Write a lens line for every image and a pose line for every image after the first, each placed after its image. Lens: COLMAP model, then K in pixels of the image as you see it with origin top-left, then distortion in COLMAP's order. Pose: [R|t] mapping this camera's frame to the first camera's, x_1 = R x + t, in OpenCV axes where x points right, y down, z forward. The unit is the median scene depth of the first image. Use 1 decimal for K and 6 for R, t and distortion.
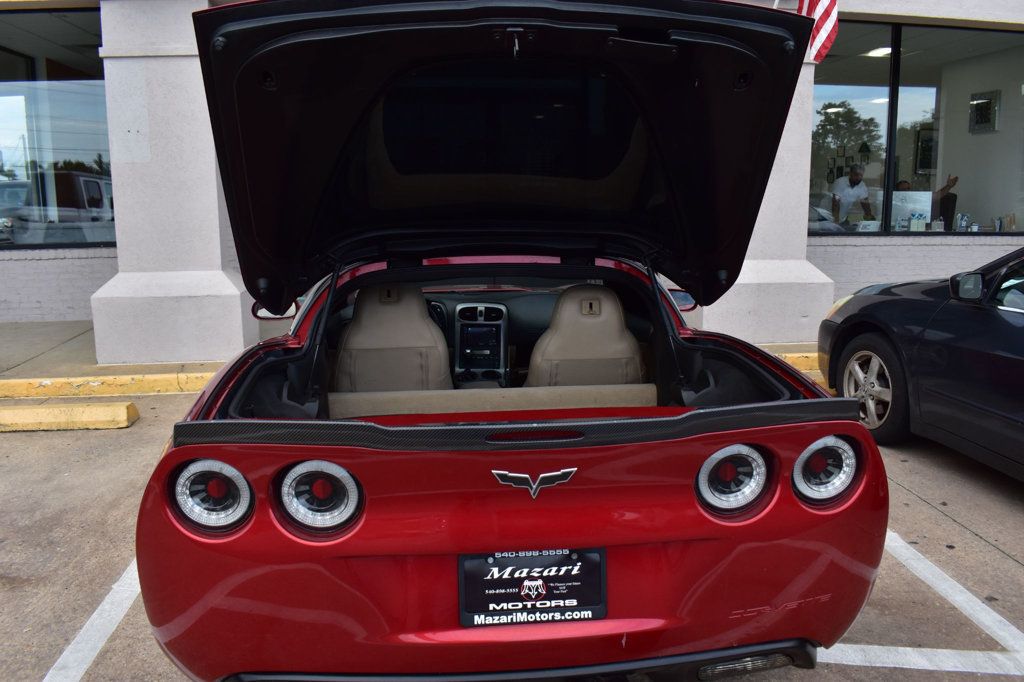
lens RADIAL K [[791.2, 0, 512.0], [0, 791.2, 341.0], [0, 0, 1]] dist [-0.090354, 0.002022]
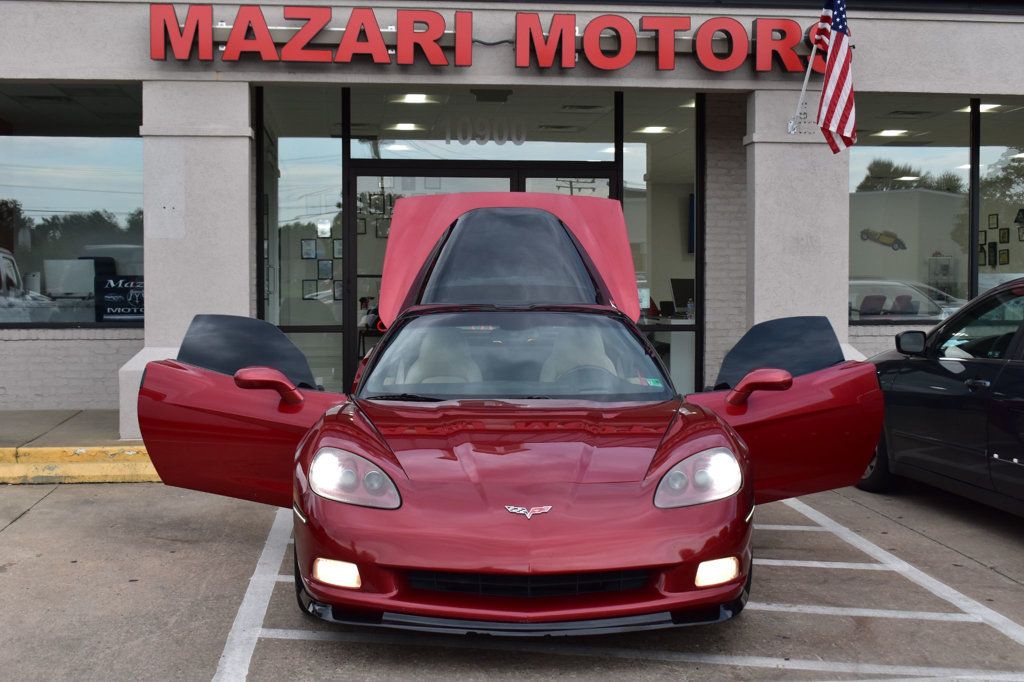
lens RADIAL K [[1446.6, 0, 512.0], [0, 1446.6, 341.0], [0, 0, 1]] dist [-0.000626, -0.072718]
pose [[0.999976, 0.006742, 0.001406, -0.172161], [-0.006461, 0.989030, -0.147577, 0.722209], [-0.002385, 0.147564, 0.989050, -3.469541]]
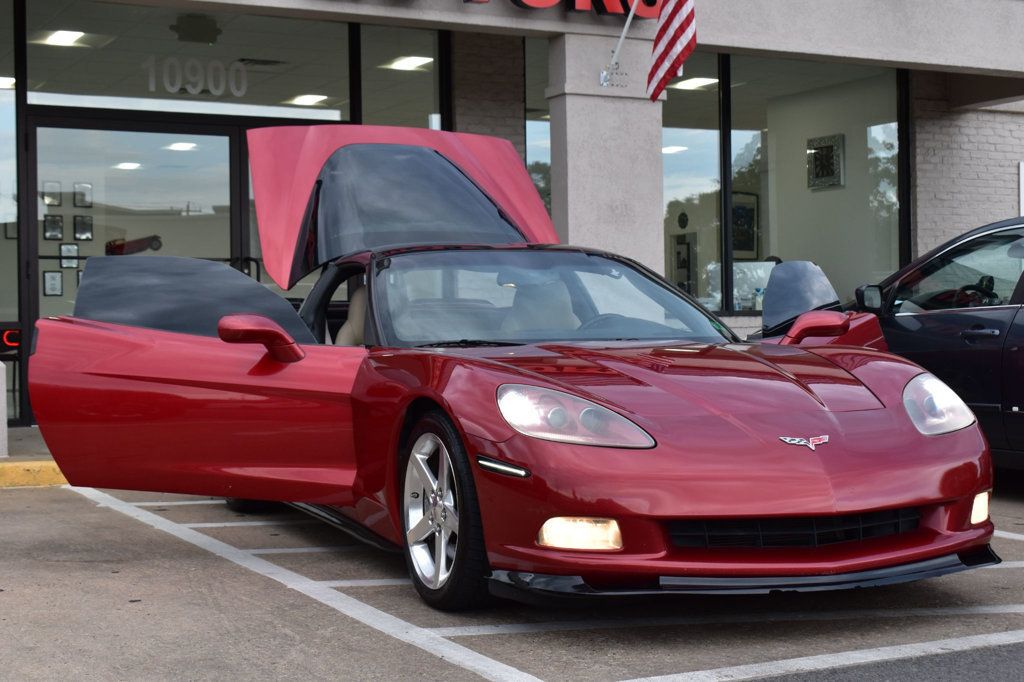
lens RADIAL K [[1706.7, 0, 512.0], [0, 1706.7, 341.0], [0, 0, 1]] dist [0.016117, -0.090275]
pose [[0.924329, -0.008199, 0.381508, -2.187078], [0.080189, 0.981618, -0.173191, 0.986033], [-0.373075, 0.190678, 0.907996, -2.762244]]
